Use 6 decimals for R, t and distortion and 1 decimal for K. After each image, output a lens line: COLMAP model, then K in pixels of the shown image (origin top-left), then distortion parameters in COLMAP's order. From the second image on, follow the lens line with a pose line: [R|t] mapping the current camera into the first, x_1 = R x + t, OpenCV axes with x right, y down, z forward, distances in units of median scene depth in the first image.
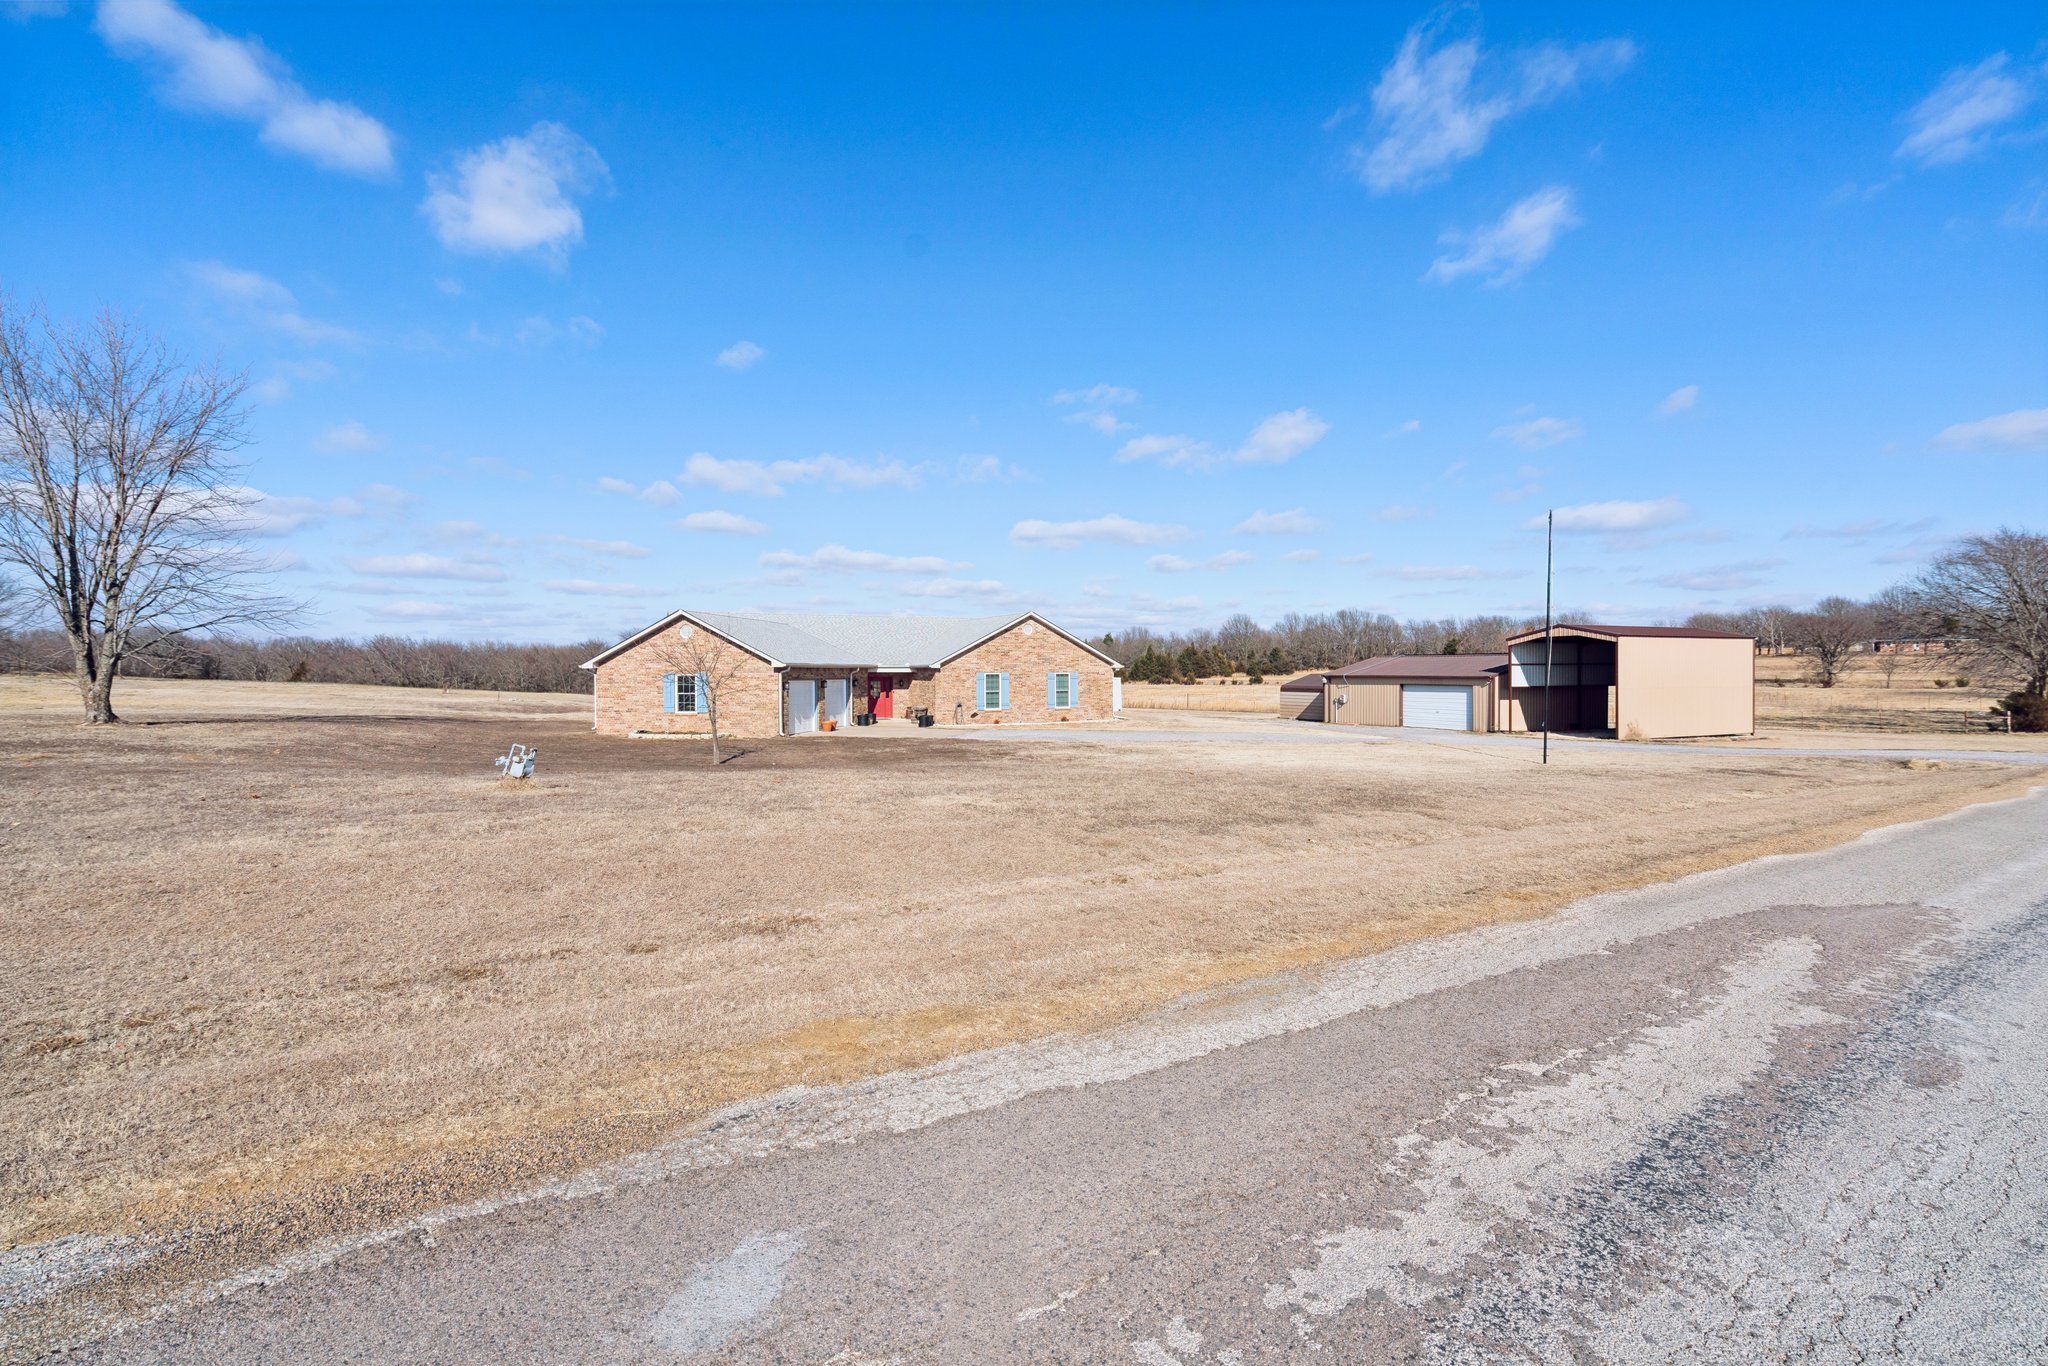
lens RADIAL K [[935.4, 0, 1028.5], [0, 935.4, 680.4], [0, 0, 1]] dist [-0.002323, 0.002080]
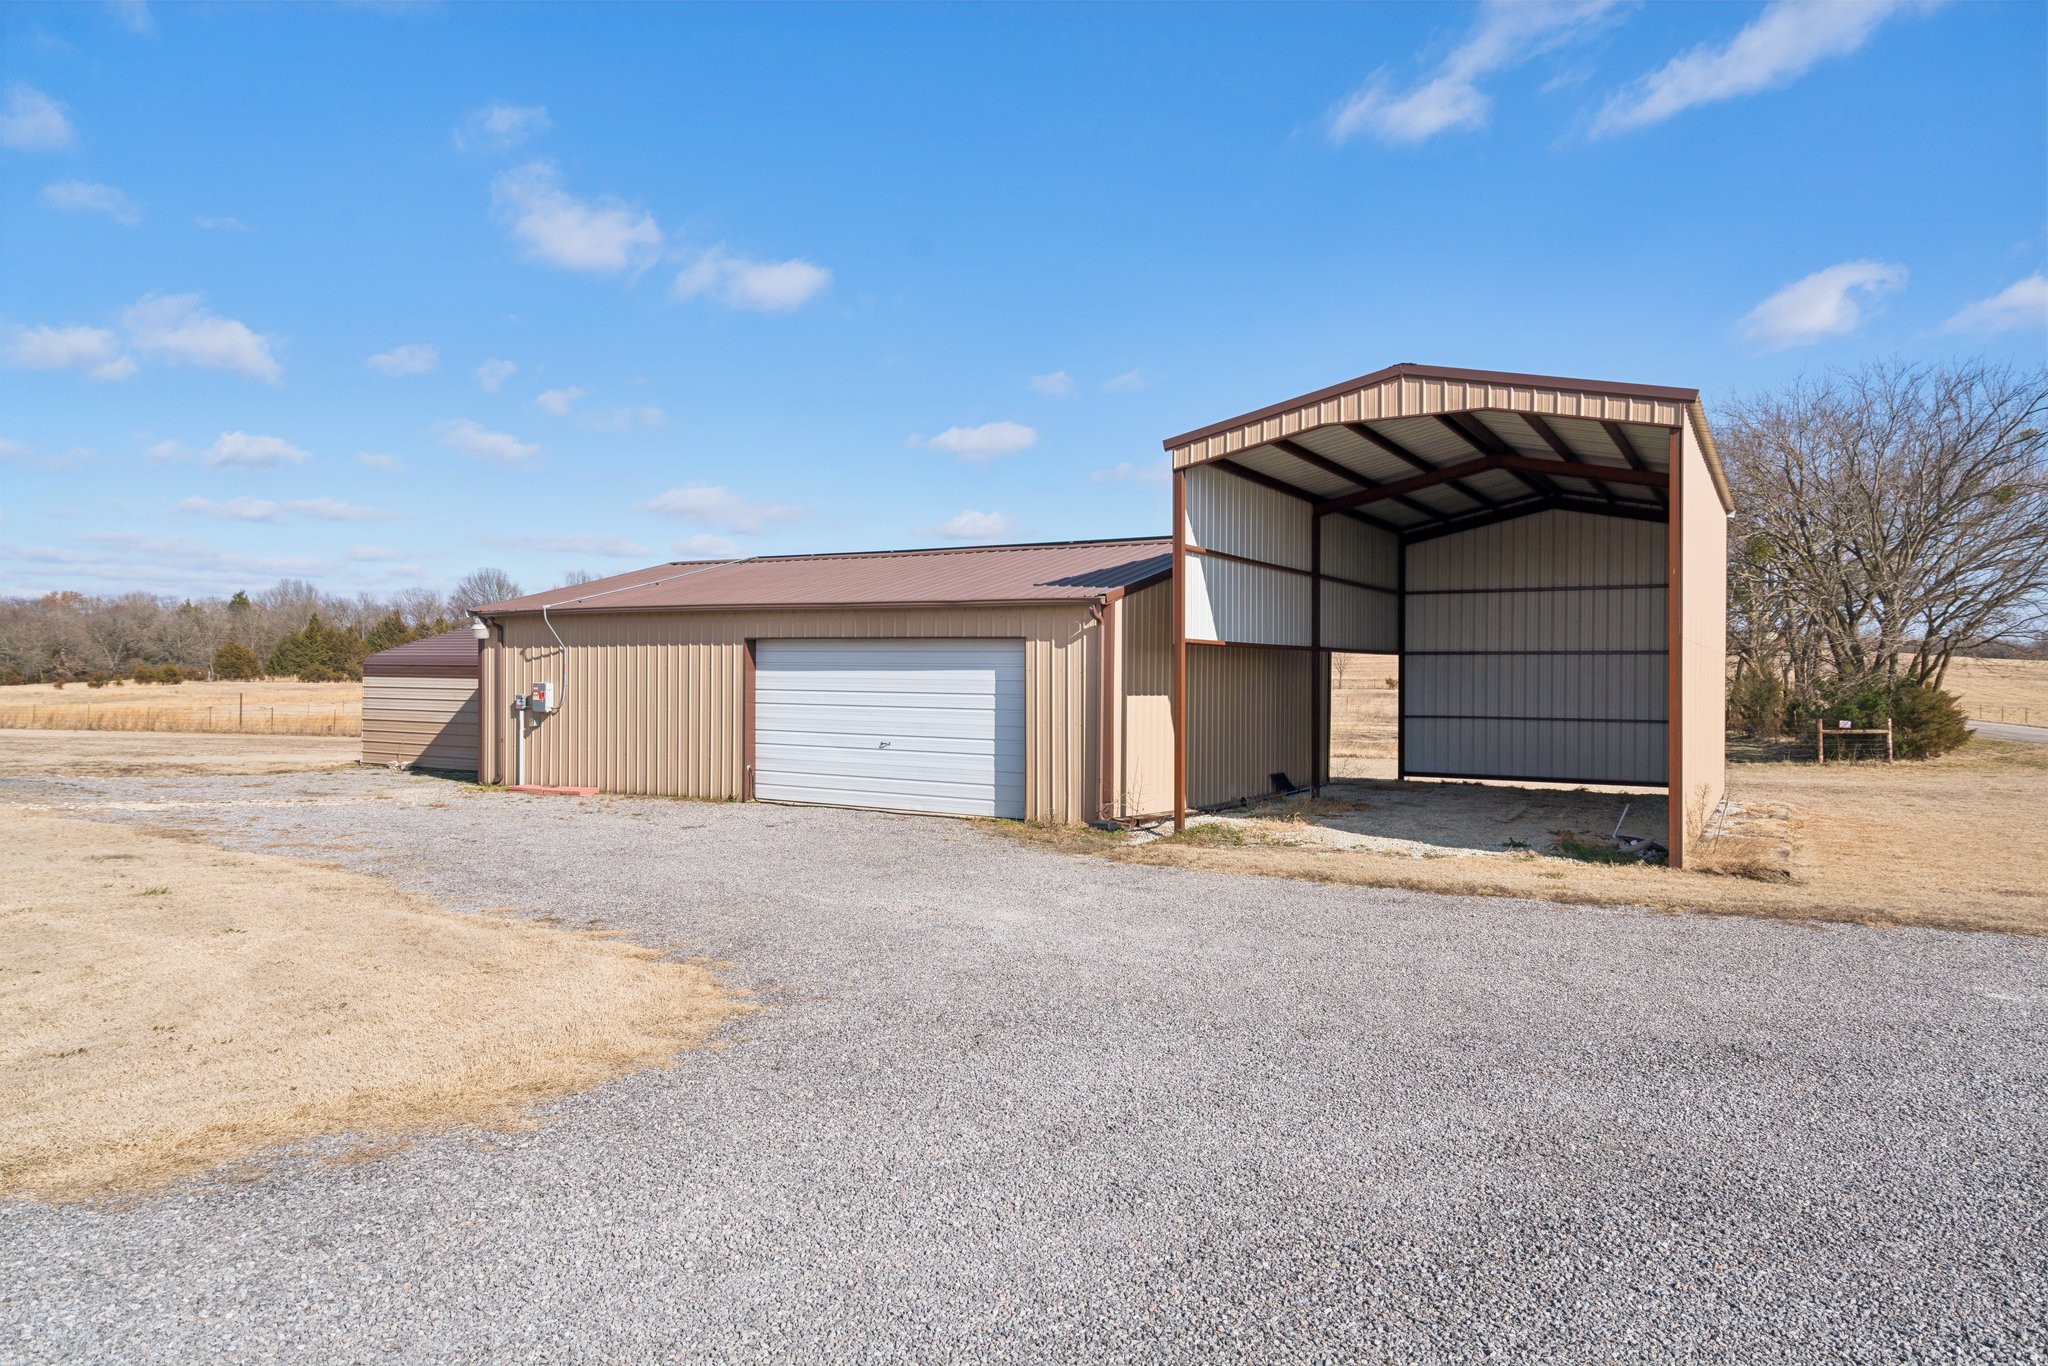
lens RADIAL K [[1295.4, 0, 1026.2], [0, 1295.4, 681.6], [0, 0, 1]] dist [-0.002170, -0.000272]
pose [[0.827392, 0.002954, 0.561618, 0.246986], [-0.003018, 0.999995, -0.000813, 0.015032], [-0.561617, -0.001022, 0.827397, 0.625827]]
